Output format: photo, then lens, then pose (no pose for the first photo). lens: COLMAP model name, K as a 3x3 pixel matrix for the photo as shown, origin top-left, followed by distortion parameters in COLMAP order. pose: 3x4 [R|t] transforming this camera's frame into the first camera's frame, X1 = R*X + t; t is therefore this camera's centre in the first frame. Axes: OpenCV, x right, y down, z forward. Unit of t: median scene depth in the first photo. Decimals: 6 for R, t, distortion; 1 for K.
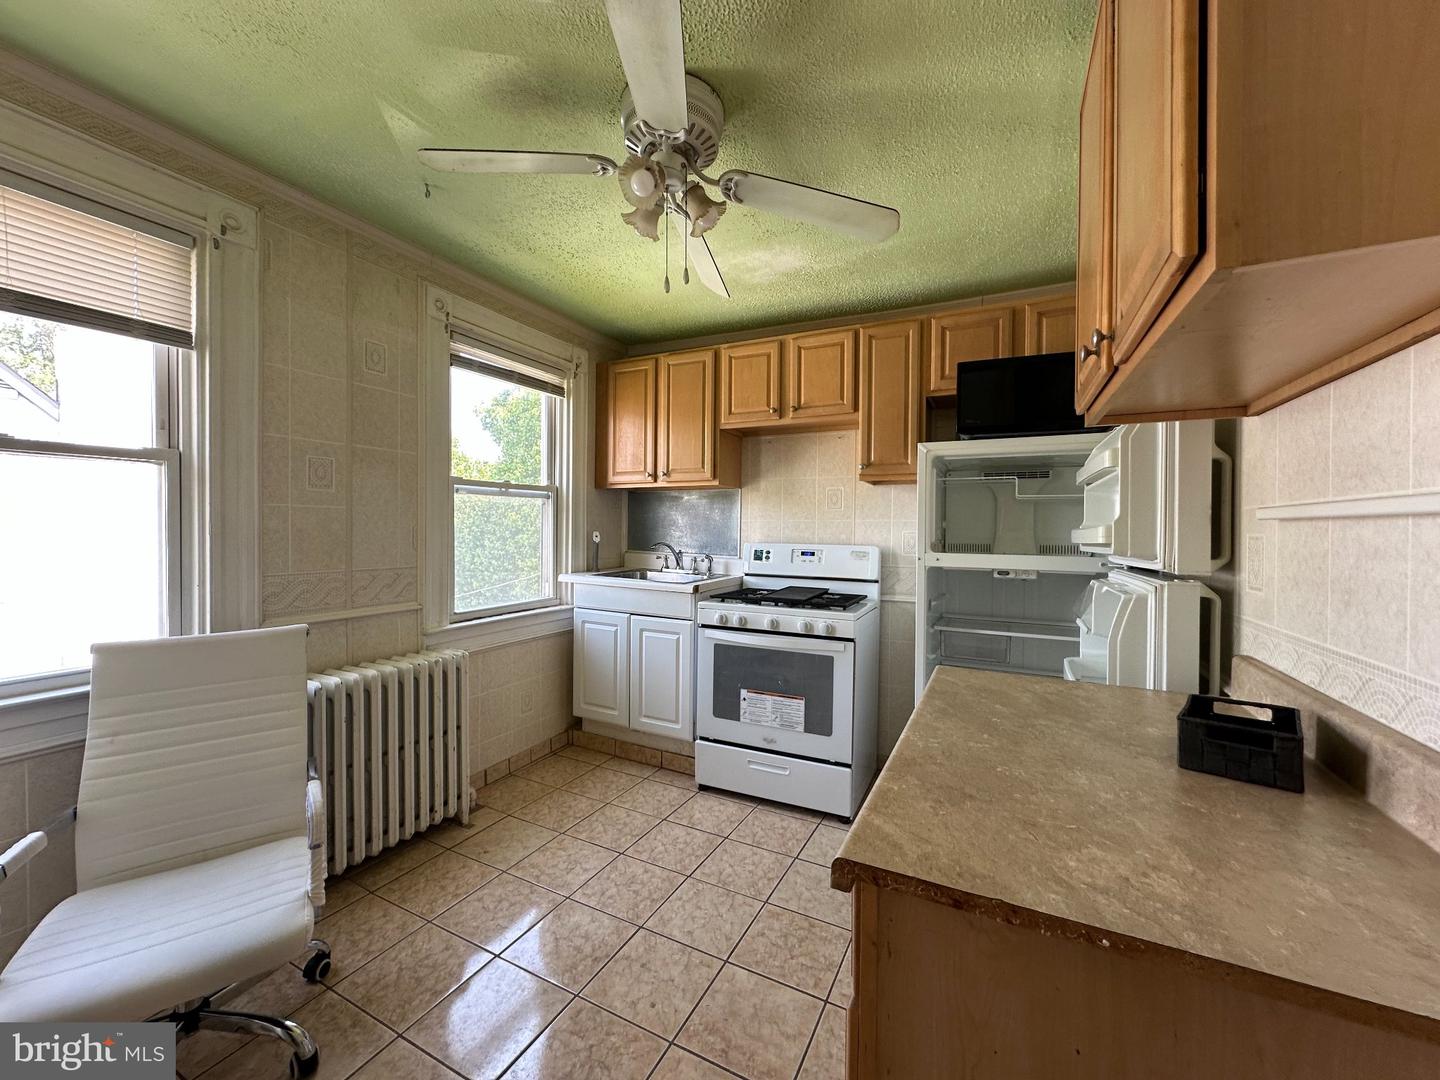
lens RADIAL K [[572.6, 0, 718.9], [0, 572.6, 535.5], [0, 0, 1]] dist [-0.002994, 0.000028]
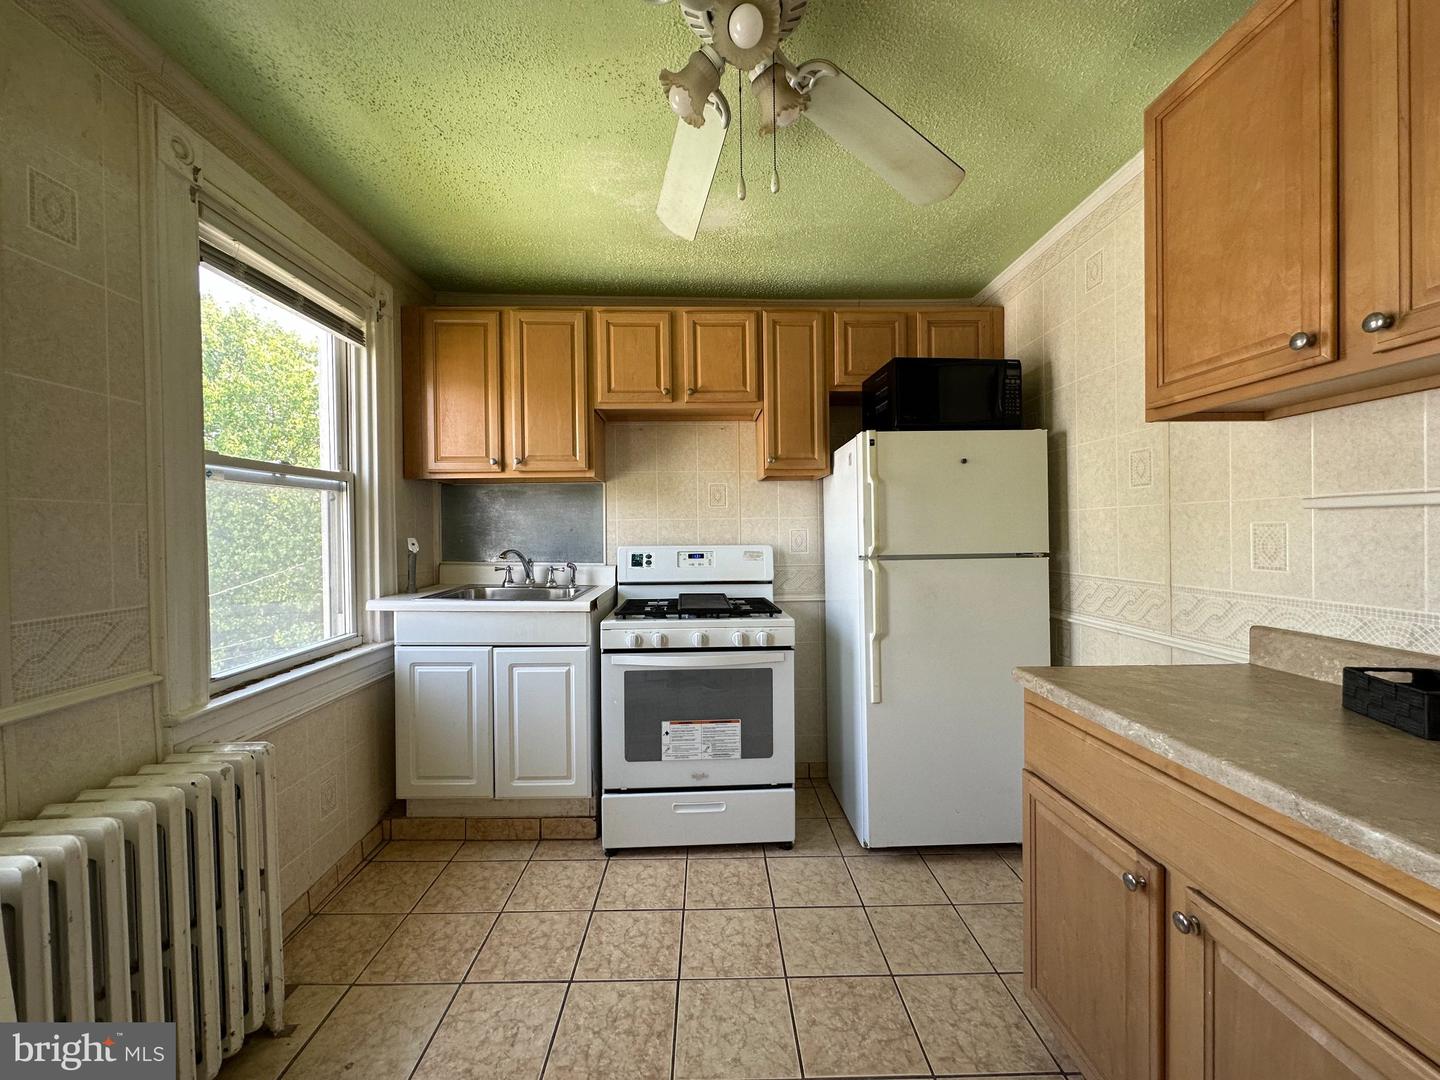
lens RADIAL K [[572.6, 0, 718.9], [0, 572.6, 536.7], [0, 0, 1]] dist [-0.002994, 0.000028]
pose [[0.880188, -0.024583, 0.473989, -0.263448], [0.025038, 0.999672, 0.005352, -0.002937], [-0.473965, 0.007156, 0.880515, 0.216266]]
